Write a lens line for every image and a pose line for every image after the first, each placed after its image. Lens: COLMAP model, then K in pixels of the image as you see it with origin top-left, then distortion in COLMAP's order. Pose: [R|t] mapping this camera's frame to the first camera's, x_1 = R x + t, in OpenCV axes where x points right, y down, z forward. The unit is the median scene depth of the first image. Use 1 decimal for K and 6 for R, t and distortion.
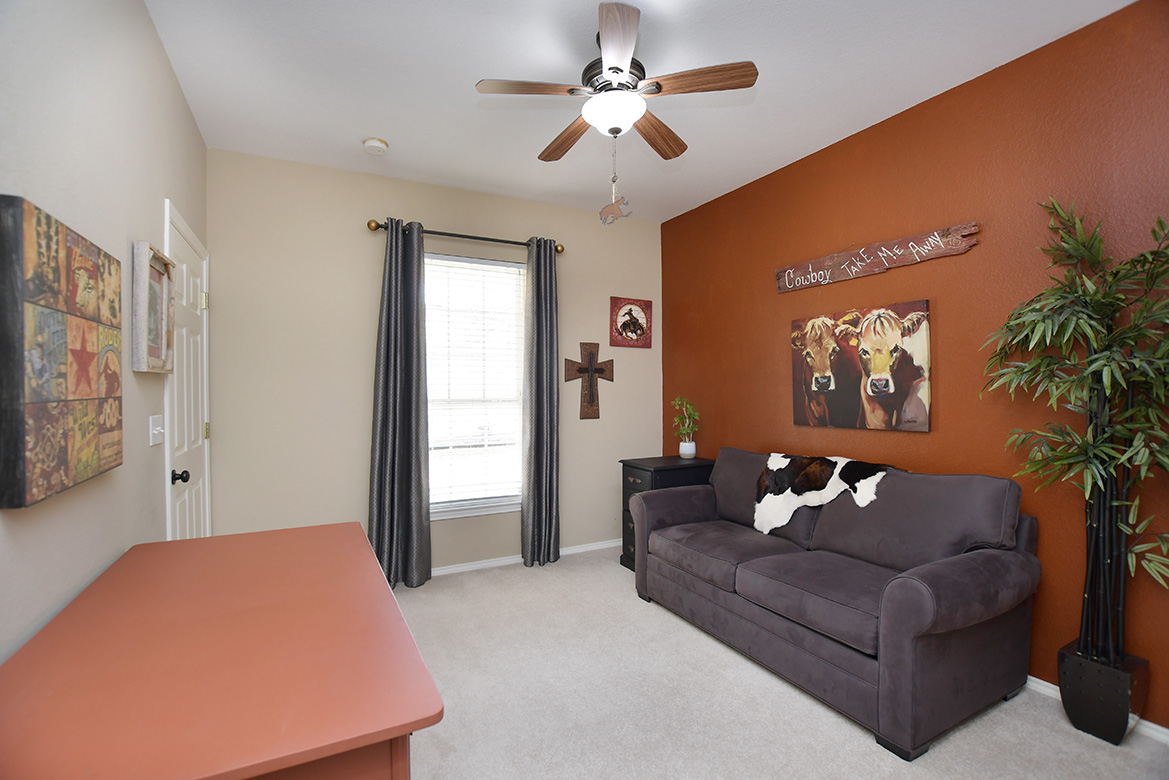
lens RADIAL K [[519.2, 0, 584.6], [0, 519.2, 390.9], [0, 0, 1]] dist [-0.026219, 0.000484]
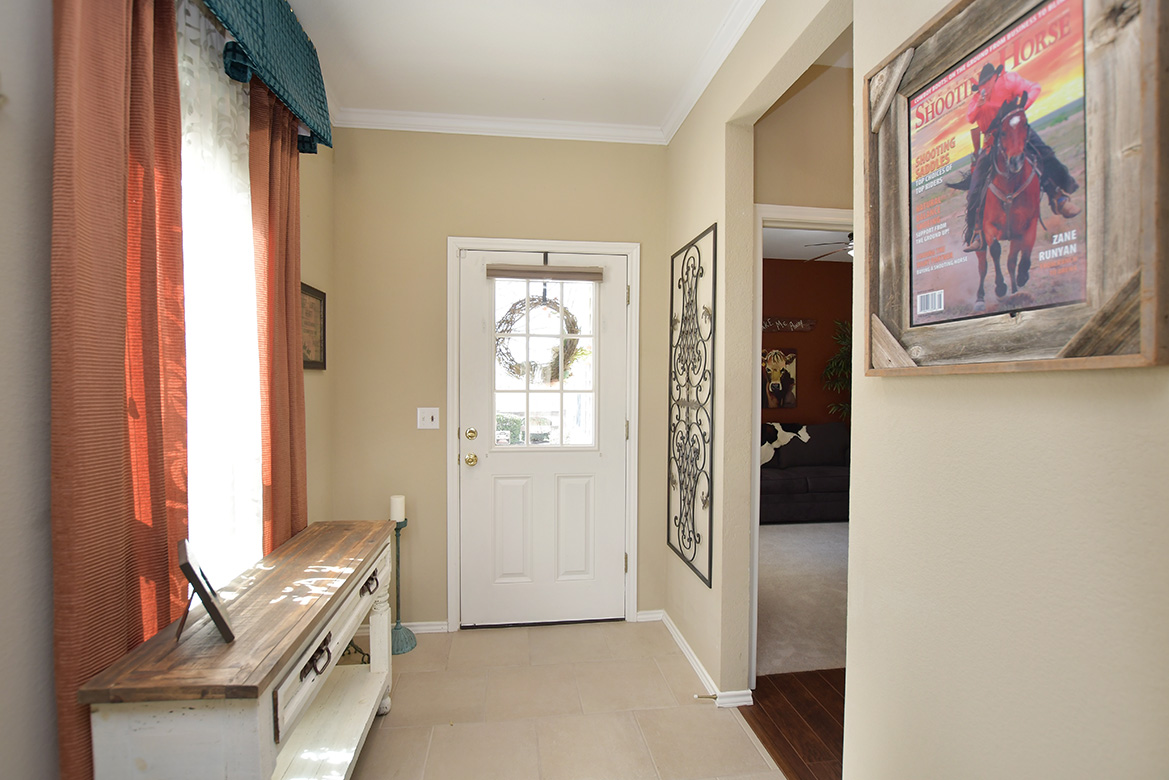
lens RADIAL K [[519.2, 0, 583.8], [0, 519.2, 391.4], [0, 0, 1]] dist [-0.026219, 0.000484]
pose [[0.349448, -0.011465, 0.936886, -1.735469], [-0.000356, 0.999923, 0.012370, -0.018139], [-0.936956, -0.004656, 0.349417, 1.042651]]
